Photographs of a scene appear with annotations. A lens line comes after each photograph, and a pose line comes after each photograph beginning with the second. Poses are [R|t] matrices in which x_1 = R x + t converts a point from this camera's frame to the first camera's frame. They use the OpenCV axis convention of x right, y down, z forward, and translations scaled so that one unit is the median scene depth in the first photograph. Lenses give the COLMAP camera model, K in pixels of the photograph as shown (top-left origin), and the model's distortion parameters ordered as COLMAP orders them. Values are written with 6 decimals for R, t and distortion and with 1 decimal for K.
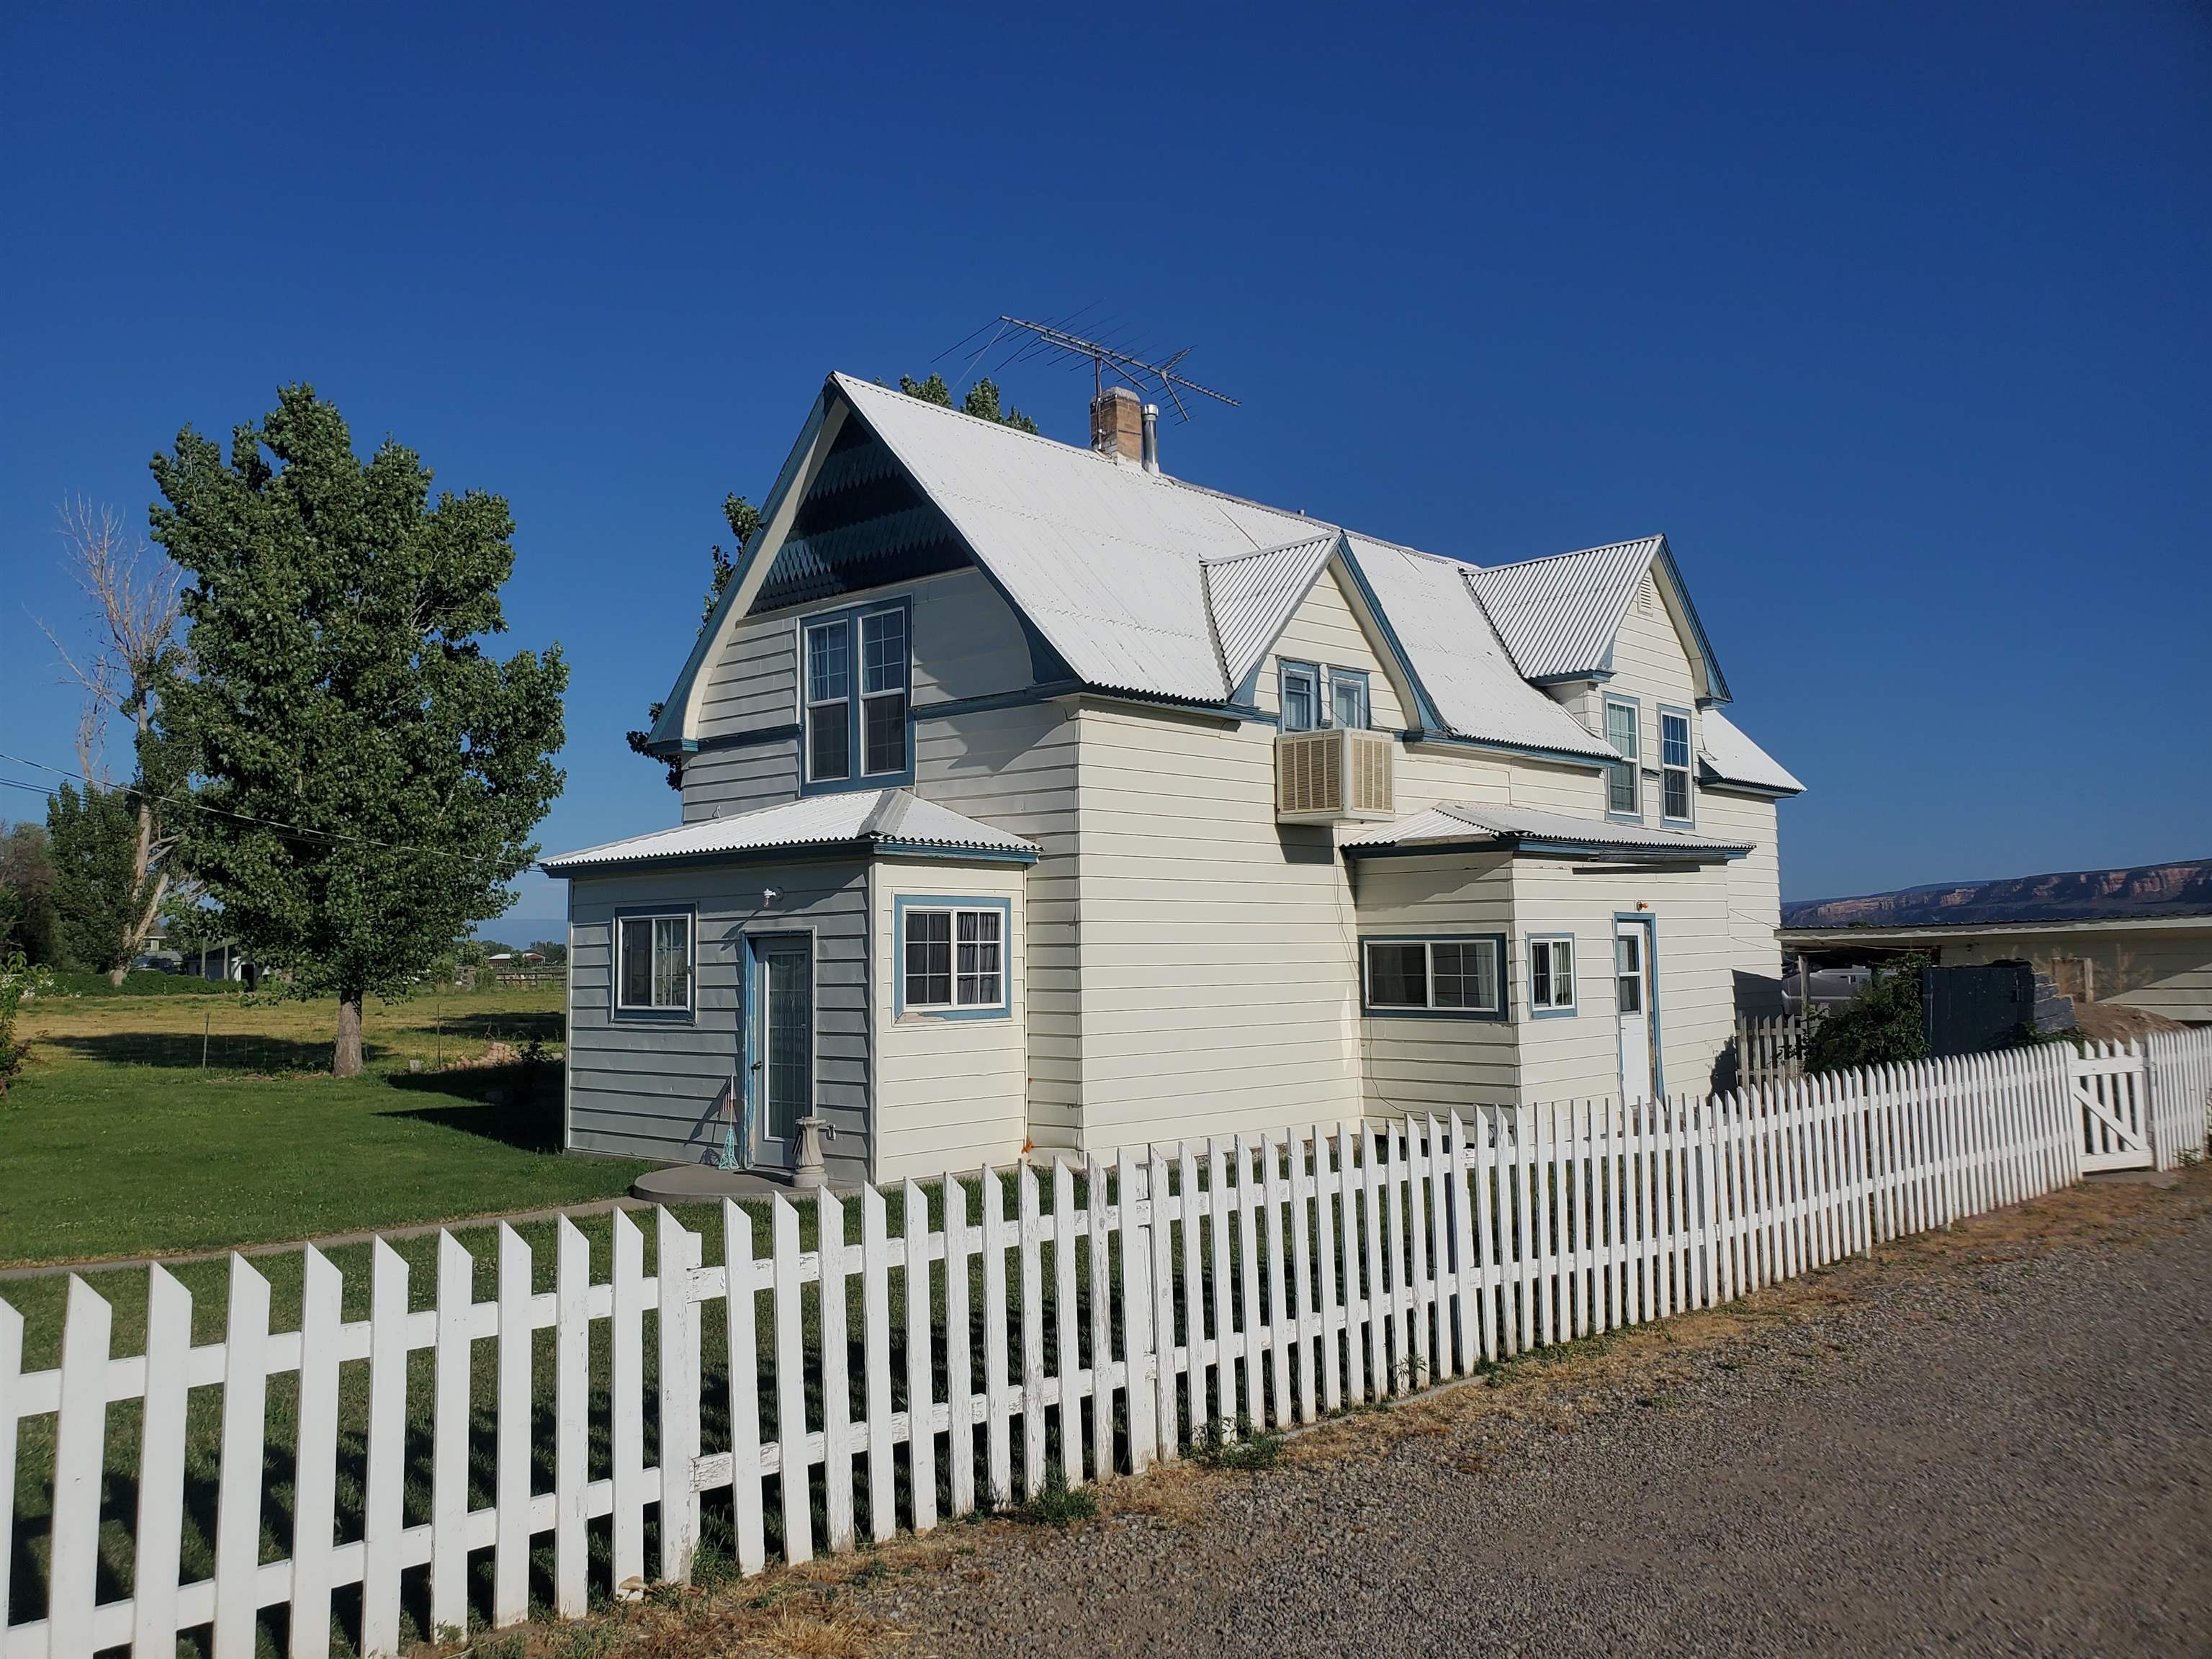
lens RADIAL K [[1742.3, 0, 1106.0], [0, 1742.3, 829.5], [0, 0, 1]] dist [0.095114, -0.180787]
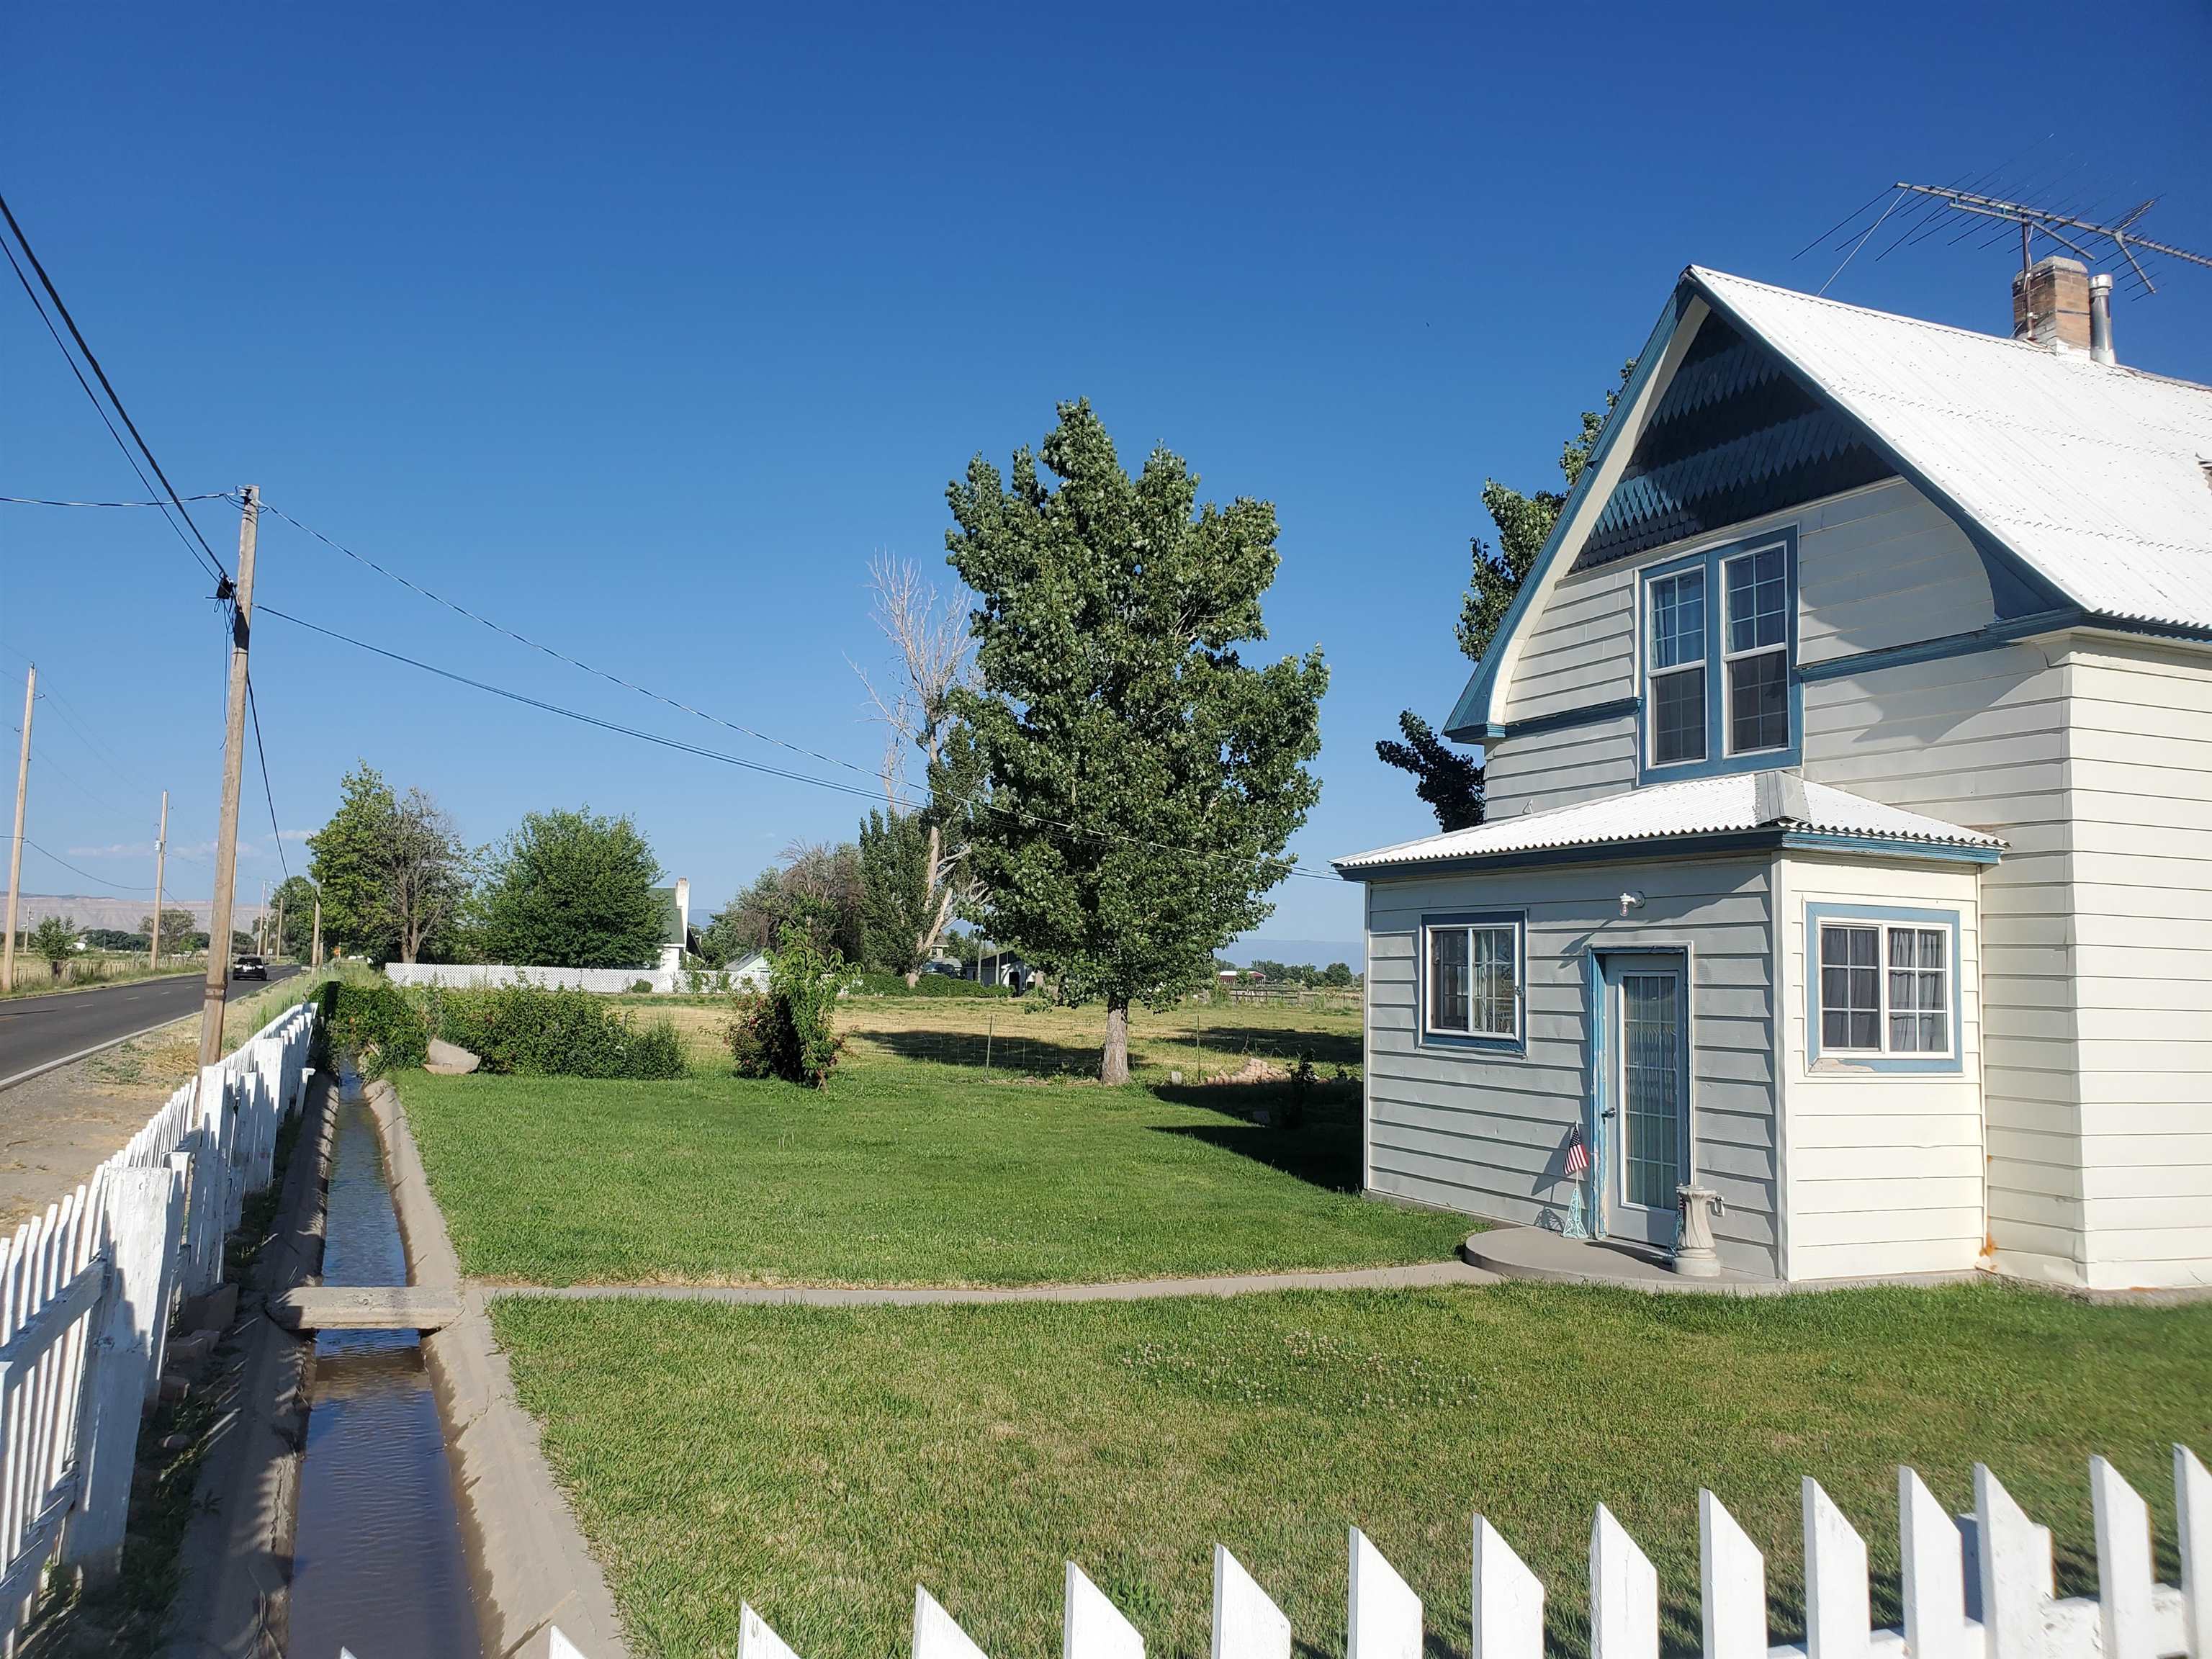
lens RADIAL K [[1742.3, 0, 1106.0], [0, 1742.3, 829.5], [0, 0, 1]] dist [0.095114, -0.180787]
pose [[0.921053, 0.001256, -0.389434, -0.085131], [-0.007126, 0.999882, -0.013628, 0.015060], [0.389371, 0.015327, 0.920954, 0.142298]]
